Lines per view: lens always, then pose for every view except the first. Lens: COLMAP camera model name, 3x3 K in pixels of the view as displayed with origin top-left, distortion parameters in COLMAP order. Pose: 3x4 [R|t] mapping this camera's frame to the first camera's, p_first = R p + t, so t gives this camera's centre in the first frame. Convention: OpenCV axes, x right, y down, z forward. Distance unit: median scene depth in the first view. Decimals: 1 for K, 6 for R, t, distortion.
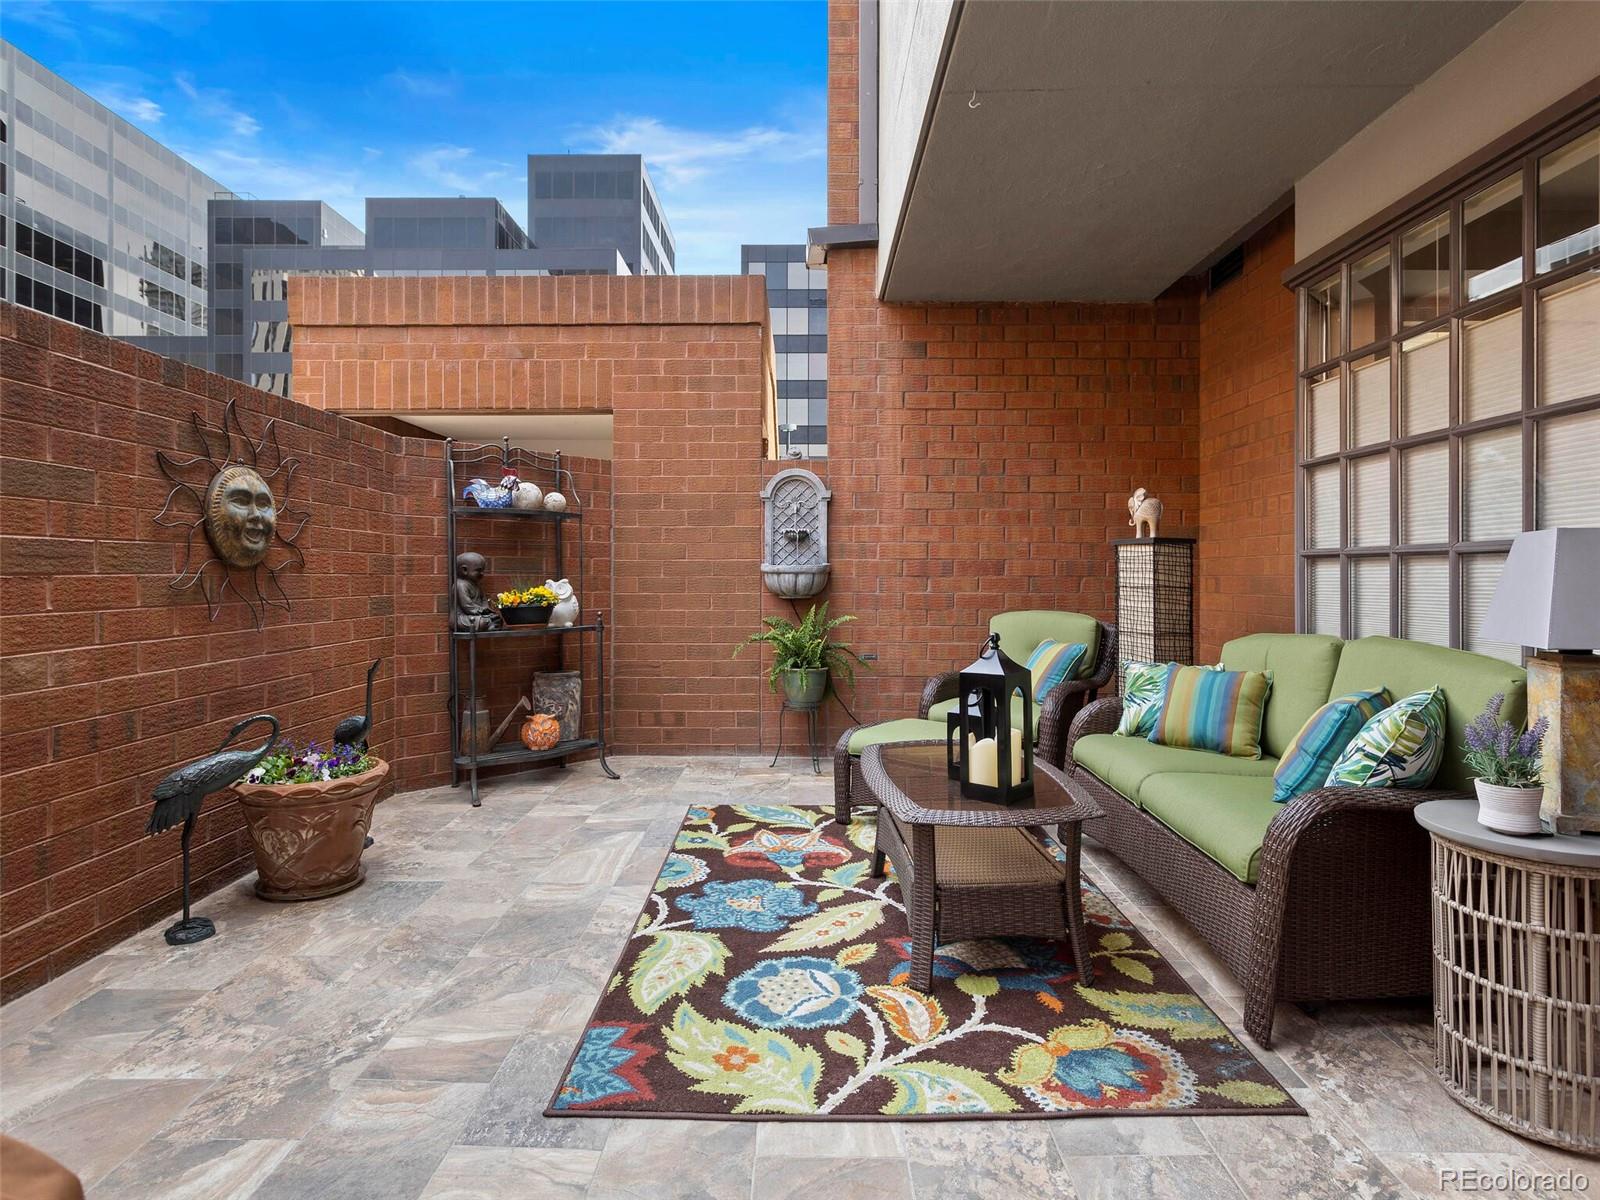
lens RADIAL K [[857.1, 0, 801.8], [0, 857.1, 577.3], [0, 0, 1]] dist [0.002961, 0.003096]
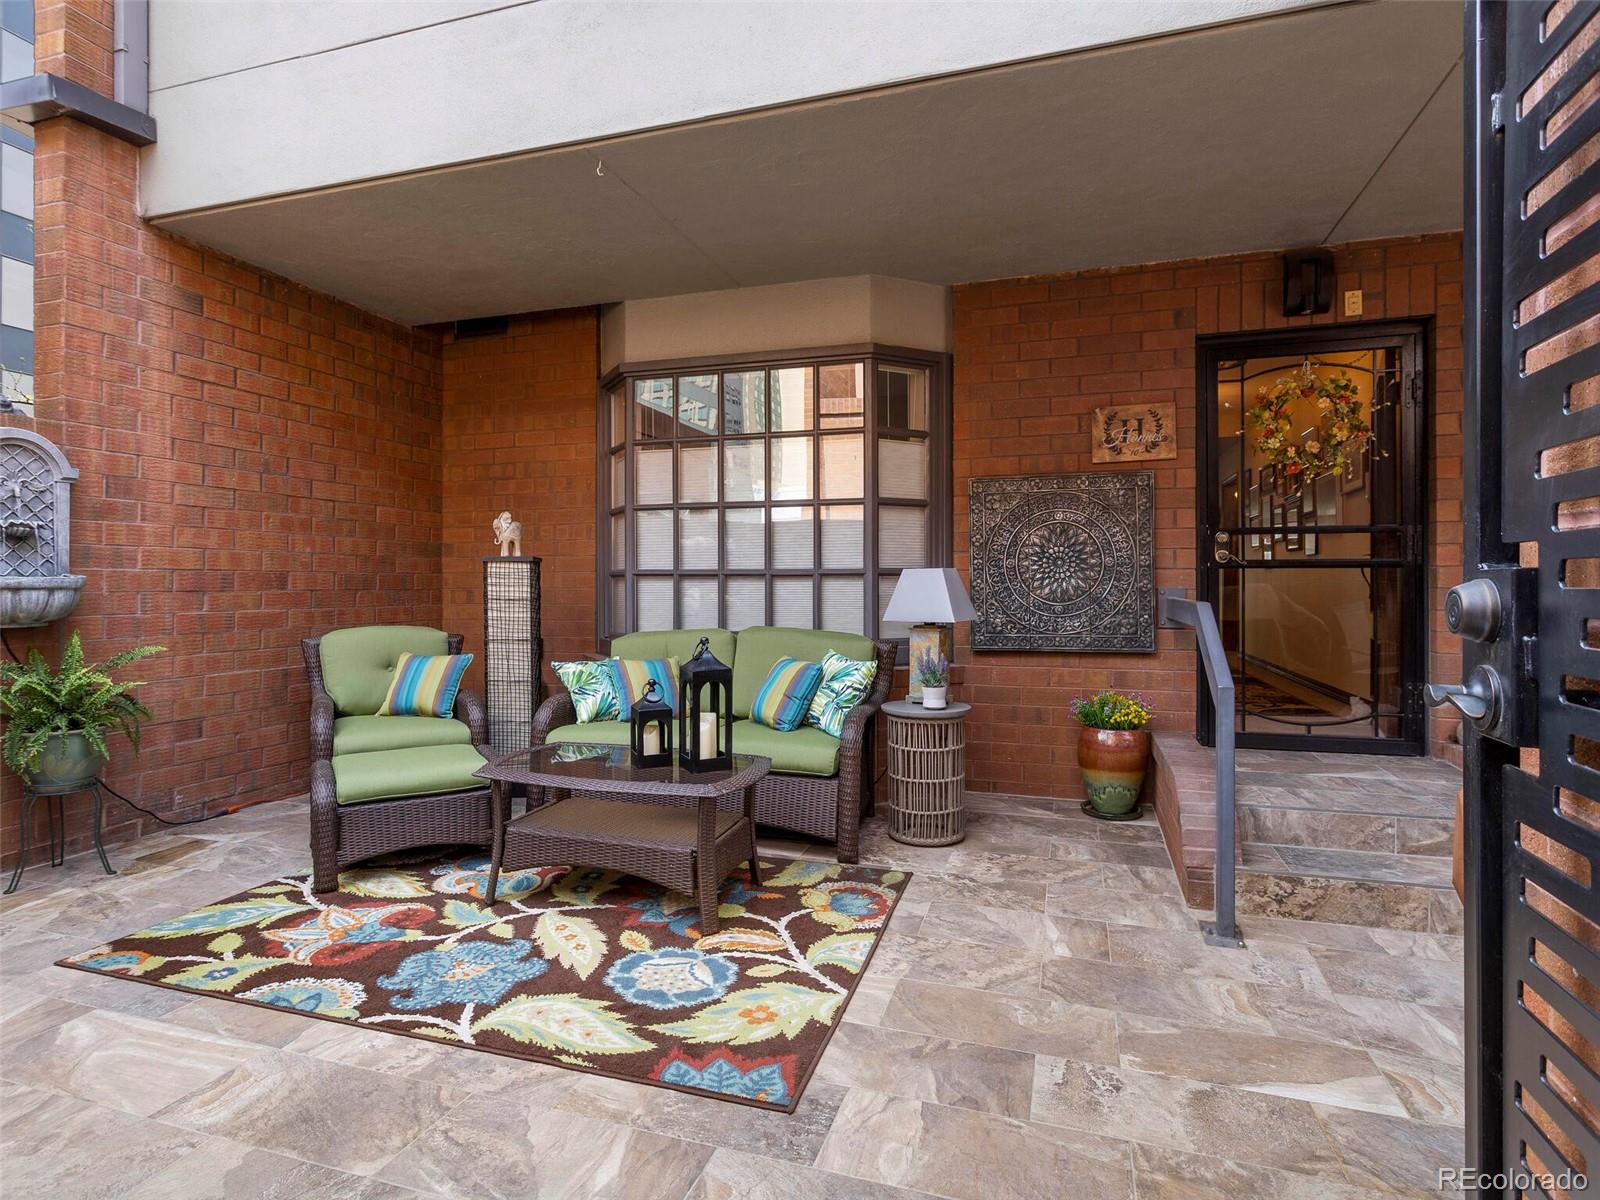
lens RADIAL K [[857.1, 0, 801.8], [0, 857.1, 577.3], [0, 0, 1]] dist [0.002961, 0.003096]
pose [[0.290415, 0.005316, 0.956886, -0.742375], [0.003399, 0.999973, -0.006587, -0.011345], [-0.956895, 0.005165, 0.290389, 0.387923]]
